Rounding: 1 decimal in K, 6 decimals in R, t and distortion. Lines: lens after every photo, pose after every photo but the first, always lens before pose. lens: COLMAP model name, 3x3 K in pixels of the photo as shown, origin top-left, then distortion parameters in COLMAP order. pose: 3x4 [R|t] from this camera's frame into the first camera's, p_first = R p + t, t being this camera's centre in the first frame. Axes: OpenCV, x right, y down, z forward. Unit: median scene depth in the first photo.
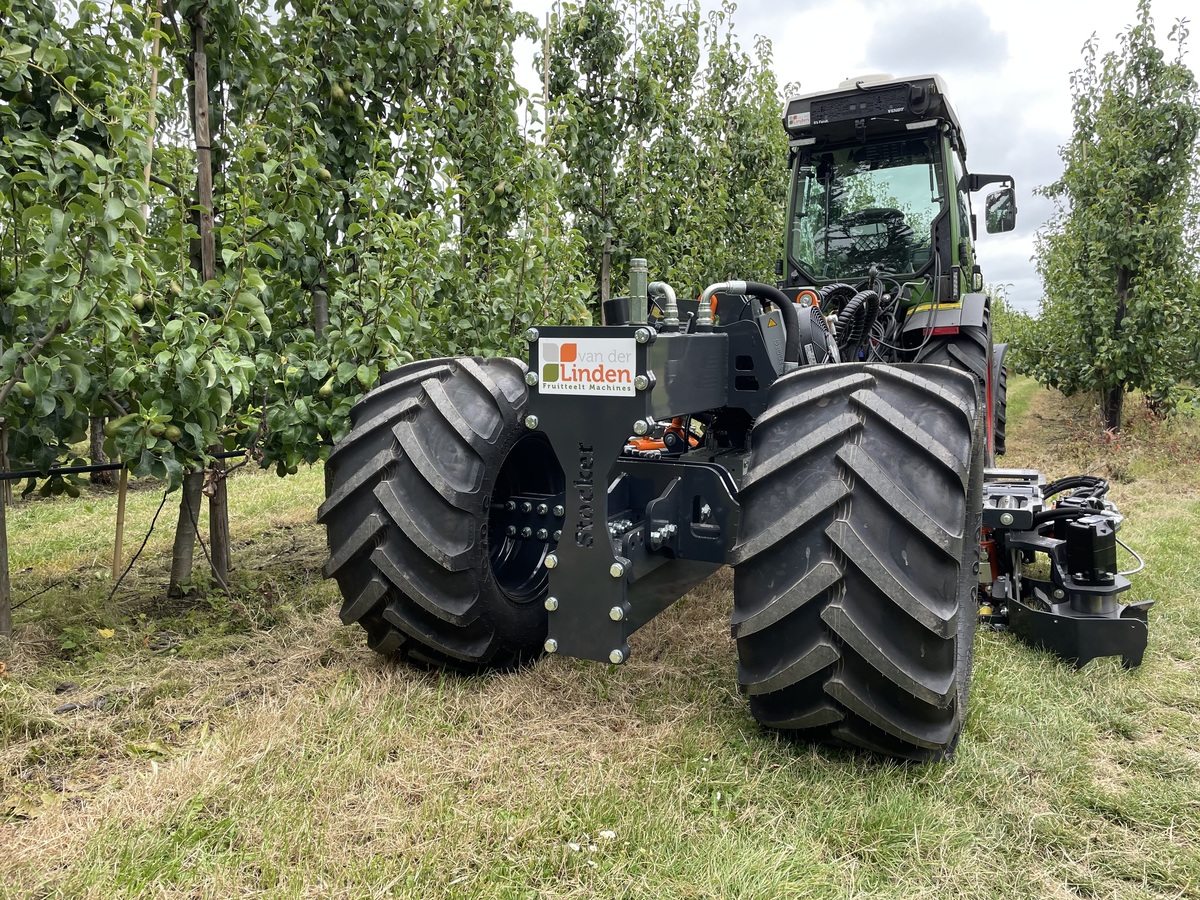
lens RADIAL K [[917.1, 0, 600.0], [0, 917.1, 433.3], [0, 0, 1]] dist [0.043700, -0.000026]
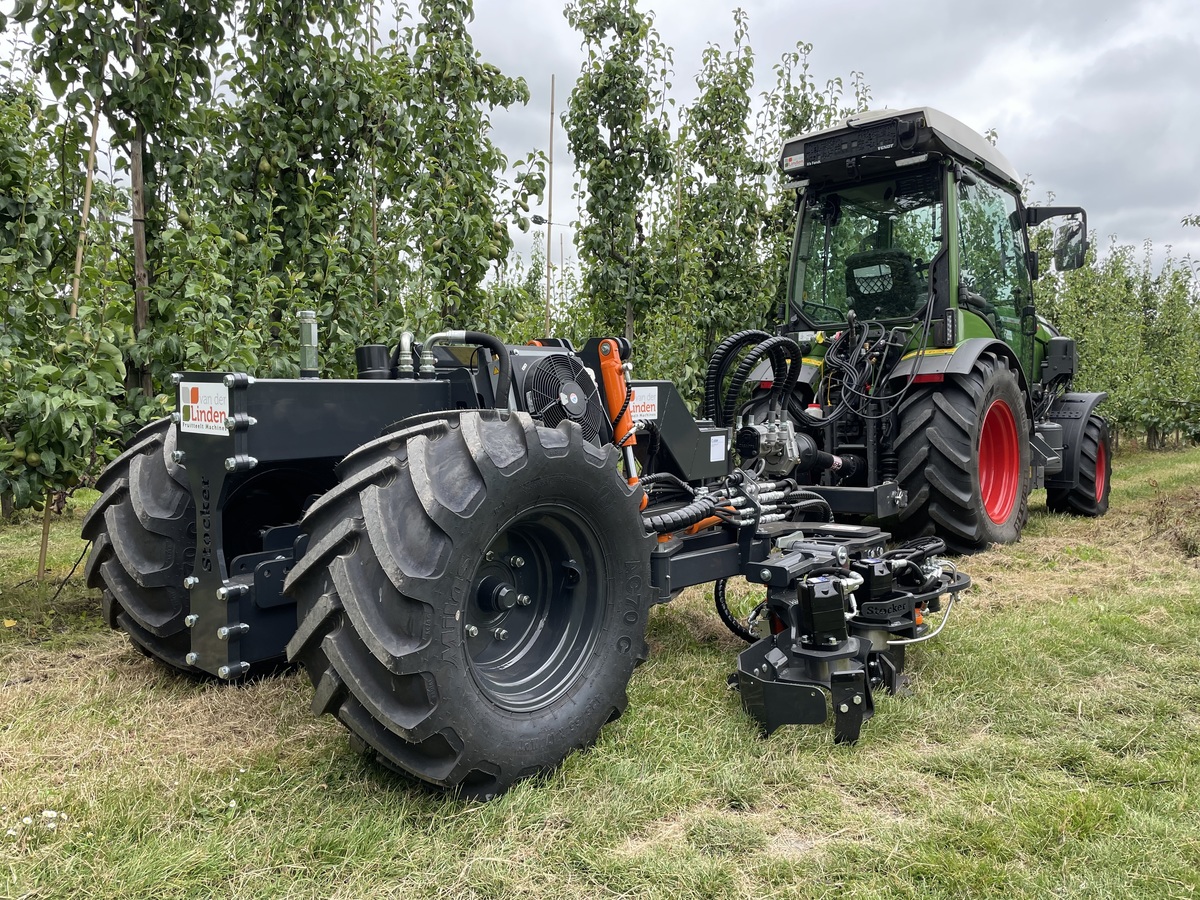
lens RADIAL K [[918.6, 0, 600.0], [0, 918.6, 450.0], [0, 0, 1]] dist [0.039893, -0.004789]
pose [[0.963335, 0.027049, -0.266935, 0.295176], [-0.035100, 0.999060, -0.025434, -0.003986], [0.265997, 0.033871, 0.963379, 0.017814]]
